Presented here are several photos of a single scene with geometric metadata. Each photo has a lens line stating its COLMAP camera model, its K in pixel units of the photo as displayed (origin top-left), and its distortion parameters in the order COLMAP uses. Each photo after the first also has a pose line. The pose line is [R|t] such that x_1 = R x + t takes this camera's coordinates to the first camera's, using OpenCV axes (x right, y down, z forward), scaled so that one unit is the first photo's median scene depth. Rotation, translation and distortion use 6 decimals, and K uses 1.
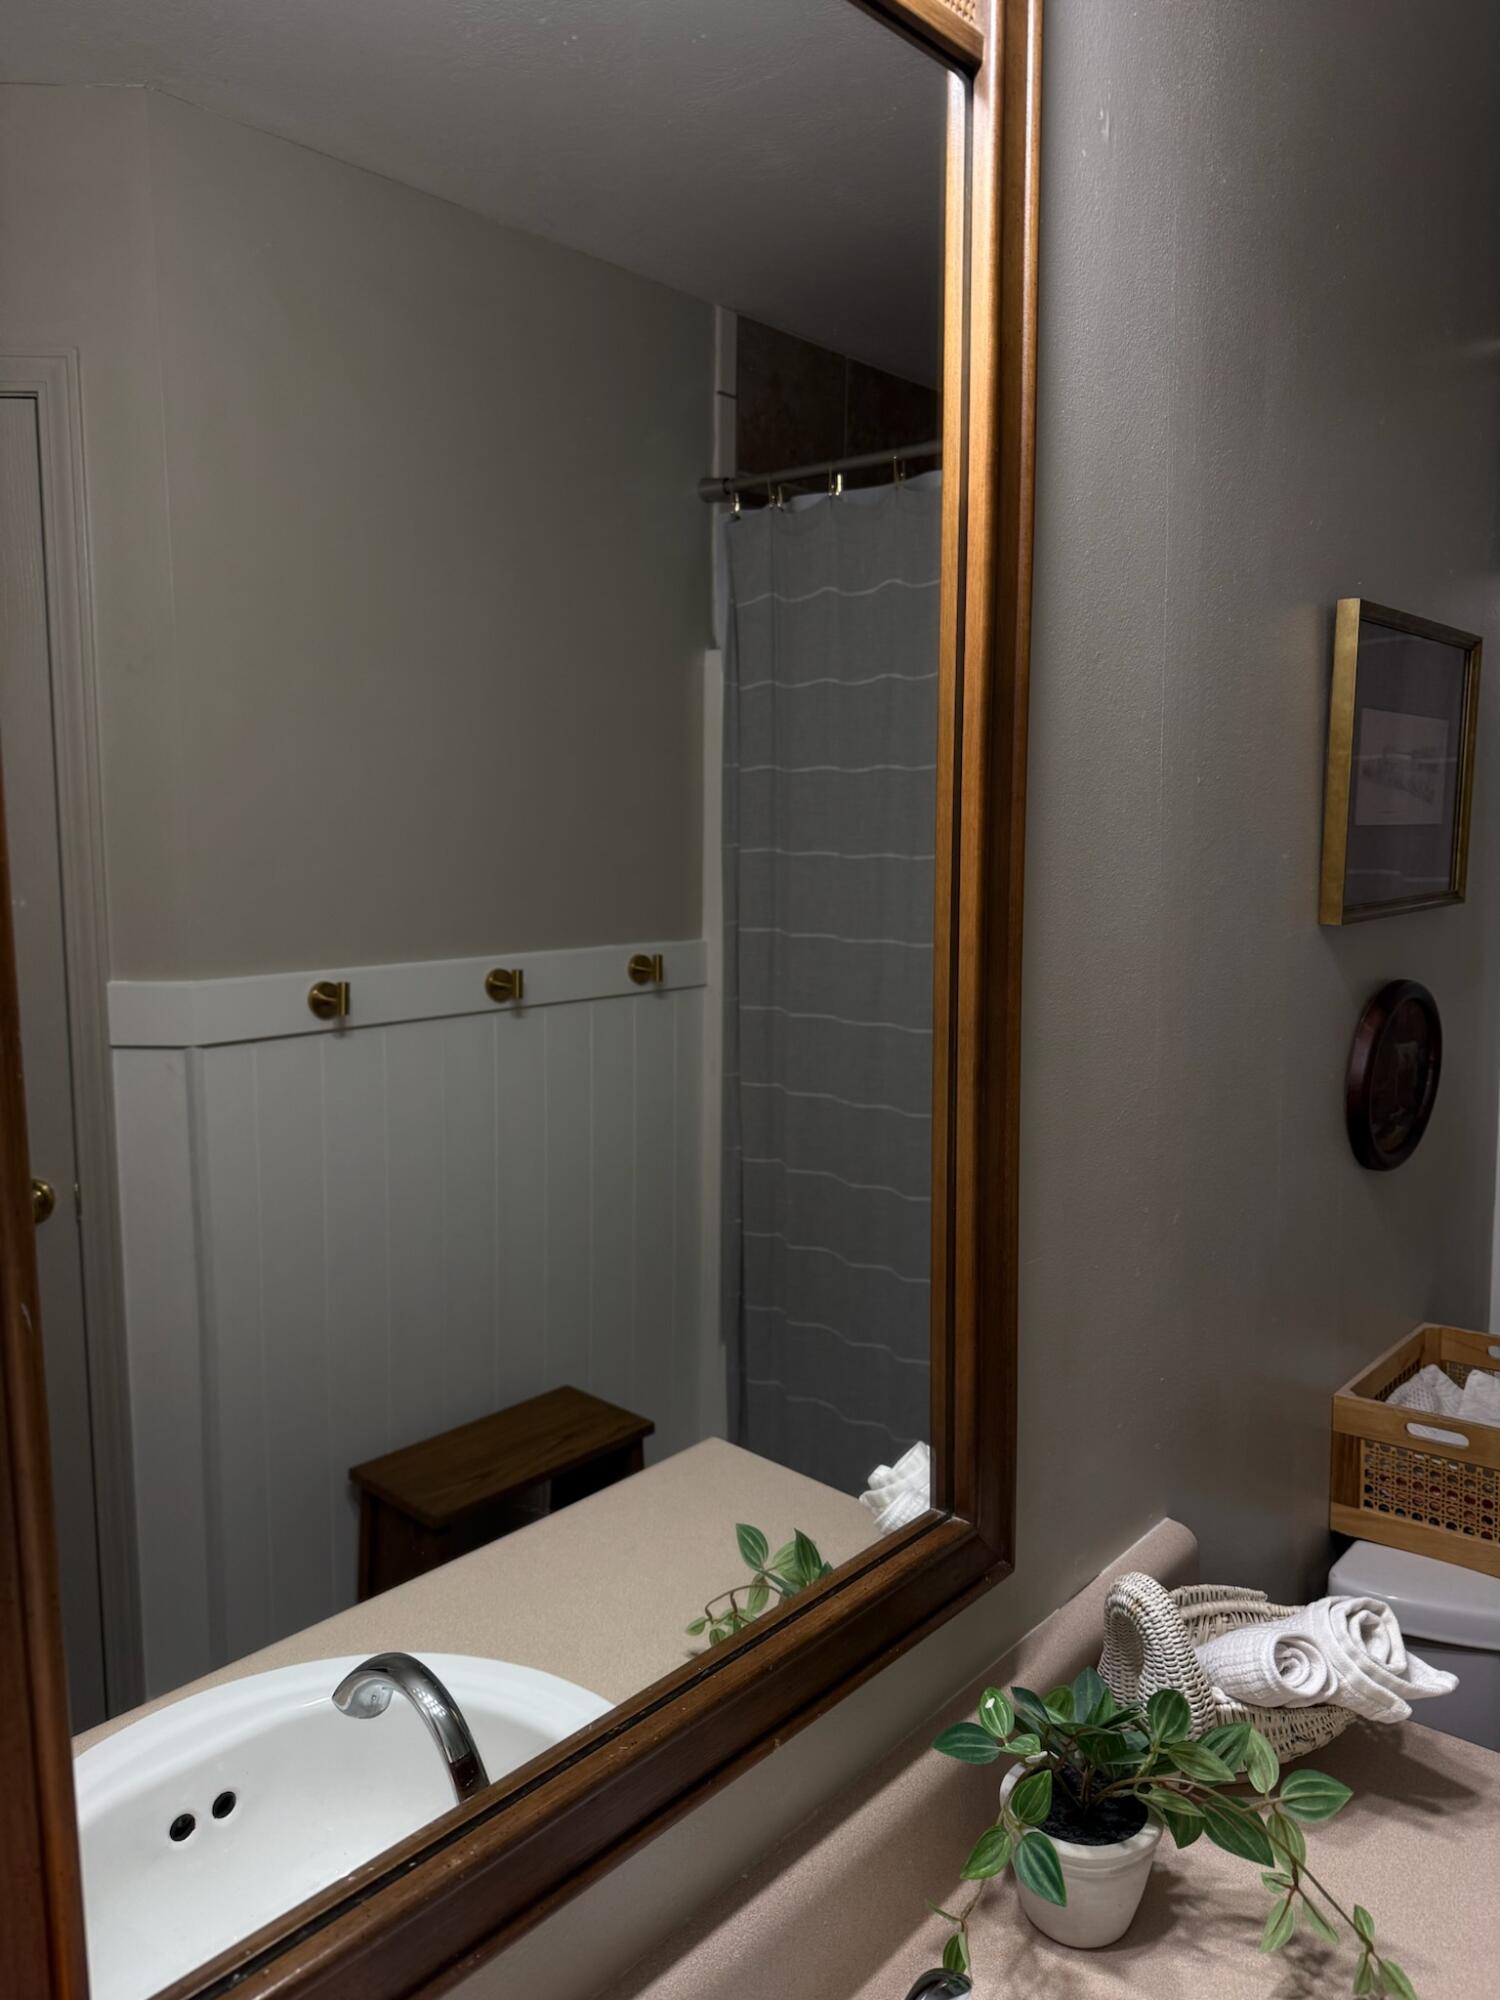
lens RADIAL K [[1405.3, 0, 748.3], [0, 1405.3, 998.2], [0, 0, 1]] dist [0.008834, -0.002652]
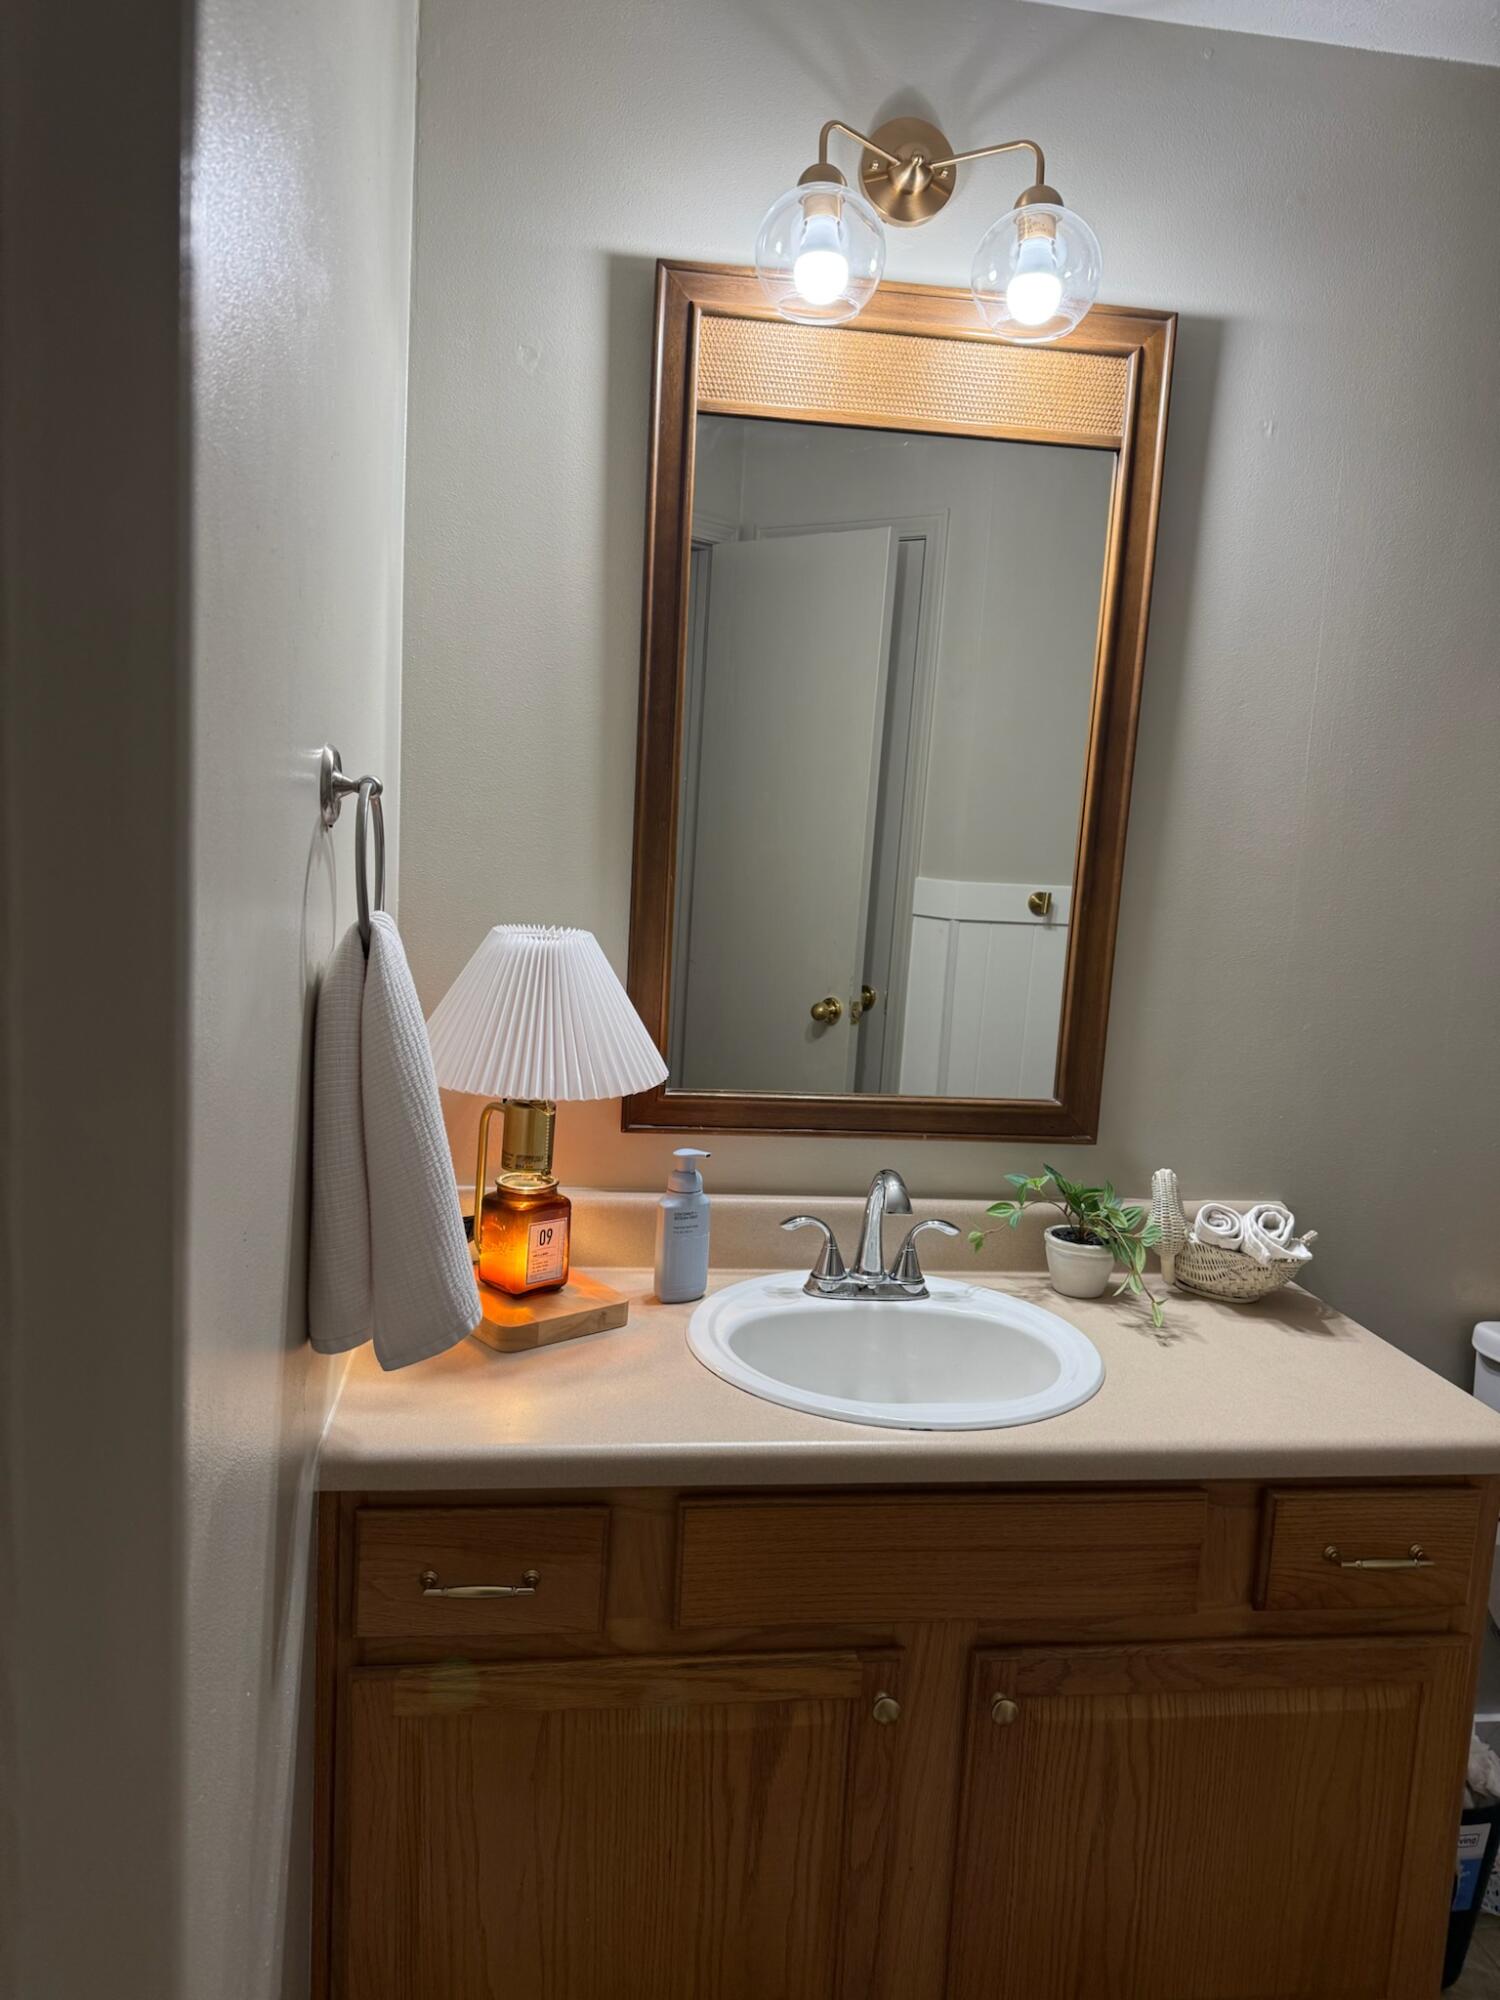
lens RADIAL K [[1405.3, 0, 748.3], [0, 1405.3, 998.2], [0, 0, 1]] dist [0.008834, -0.002652]
pose [[0.751938, 0.140835, -0.644015, 0.507812], [-0.137914, 0.988903, 0.055232, 0.067955], [0.644647, 0.047288, 0.763017, -0.423979]]
